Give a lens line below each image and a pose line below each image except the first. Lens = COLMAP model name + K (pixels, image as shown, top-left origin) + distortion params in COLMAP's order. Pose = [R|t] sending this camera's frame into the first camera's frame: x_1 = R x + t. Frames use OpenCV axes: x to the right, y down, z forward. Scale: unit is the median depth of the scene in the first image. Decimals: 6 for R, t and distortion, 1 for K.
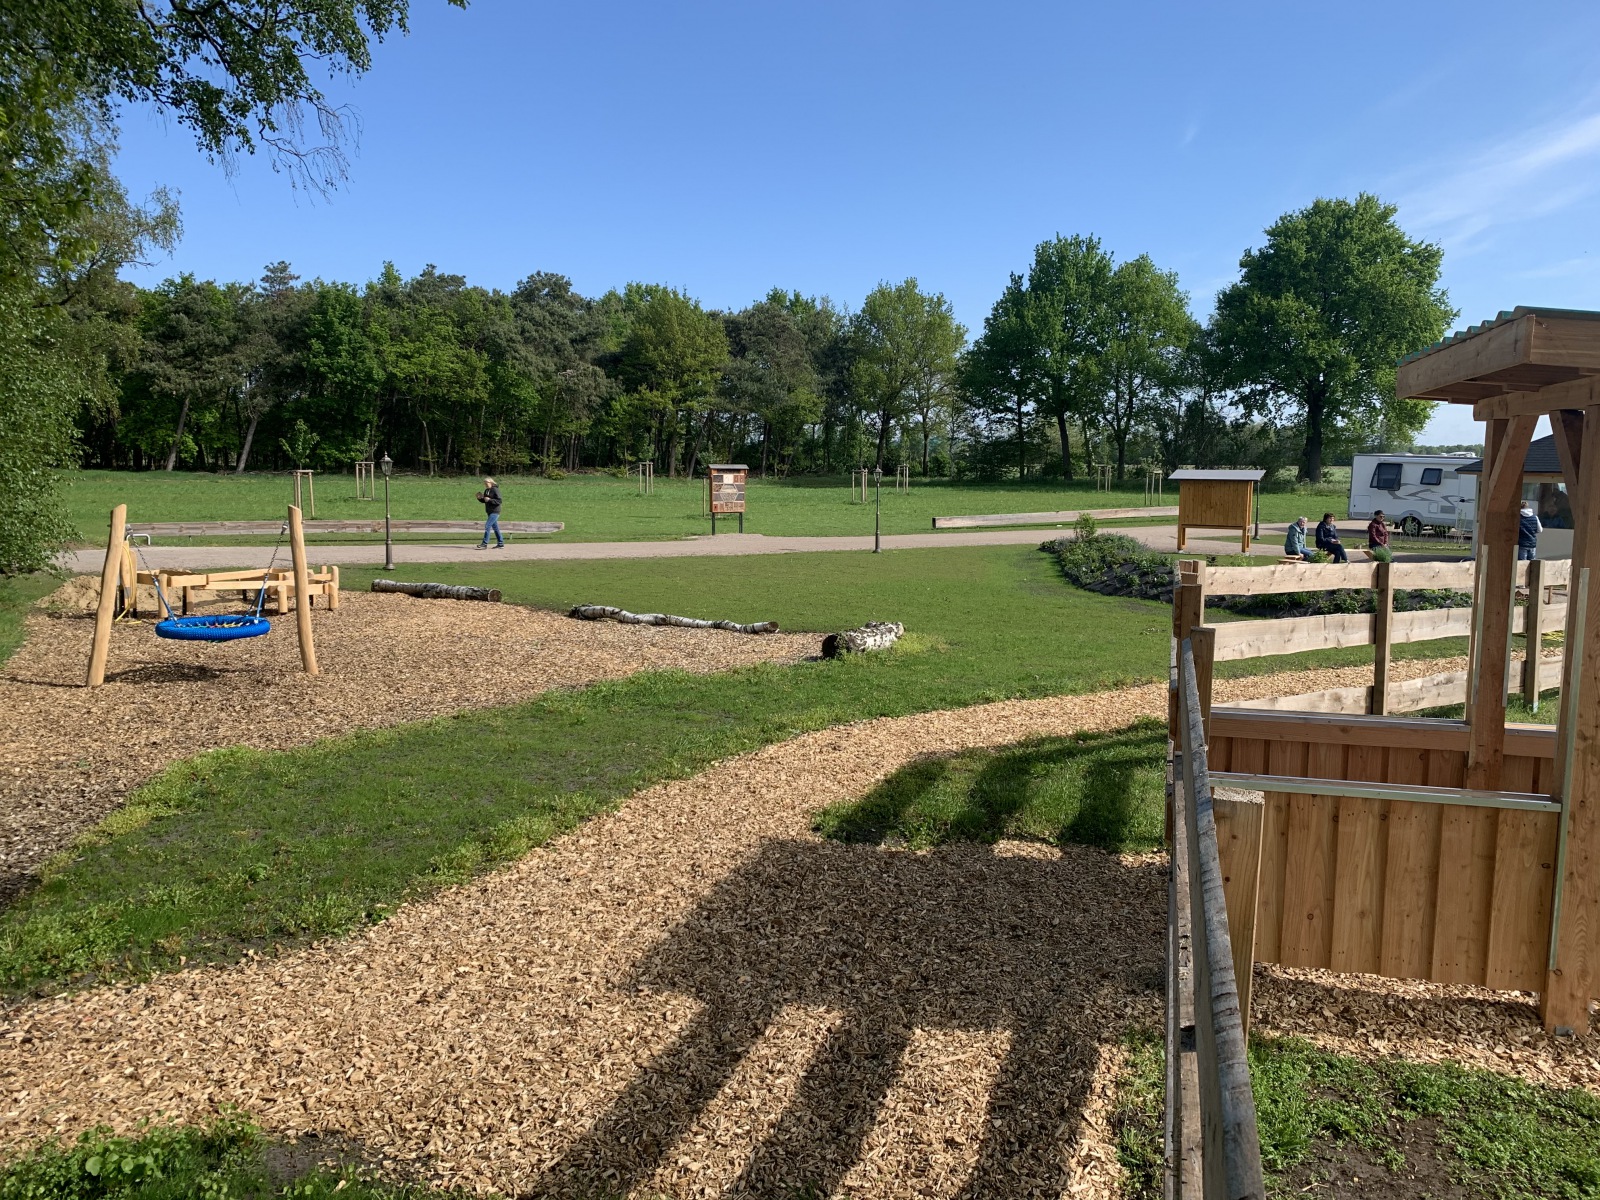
lens RADIAL K [[1227.4, 0, 799.2], [0, 1227.4, 604.3], [0, 0, 1]] dist [-0.004465, 0.015594]
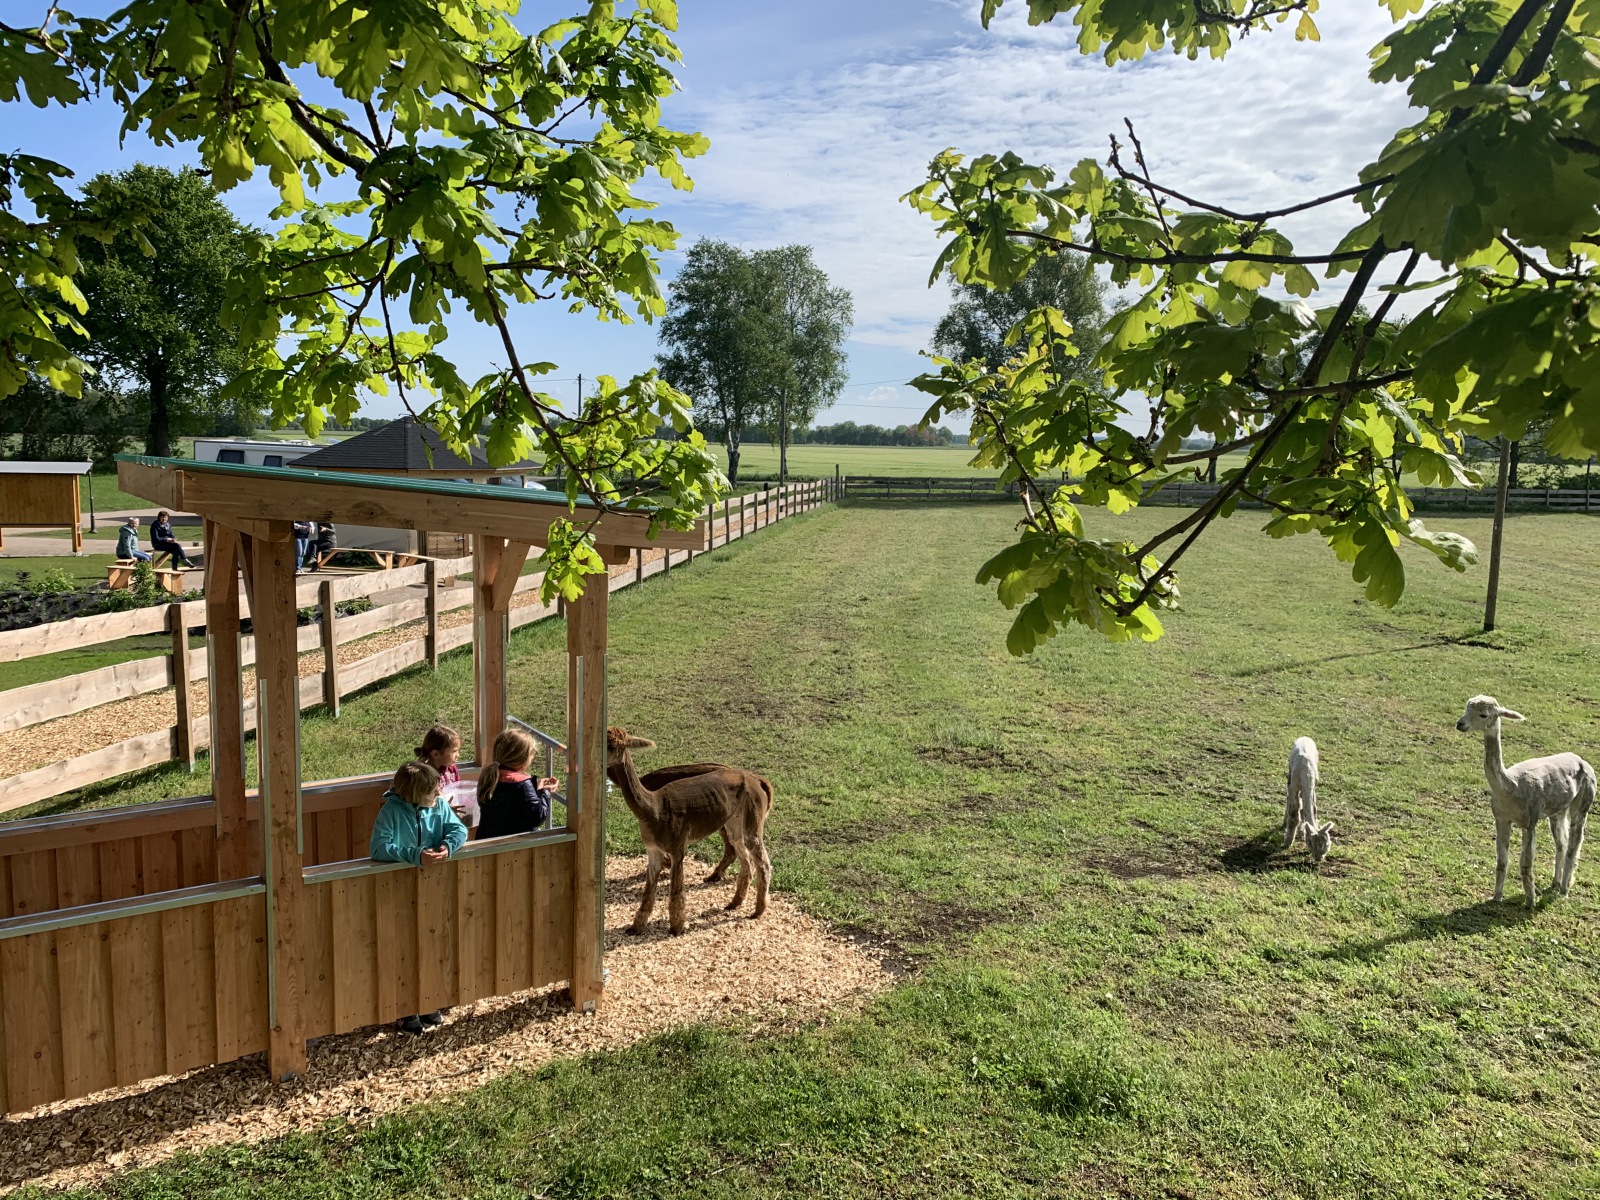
lens RADIAL K [[1227.4, 0, 800.1], [0, 1227.4, 598.8], [0, 0, 1]] dist [-0.004465, 0.015594]
pose [[0.643330, -0.082031, 0.761182, 0.090449], [0.072646, 0.996298, 0.045971, -0.114759], [-0.762135, 0.025722, 0.646907, -0.119431]]
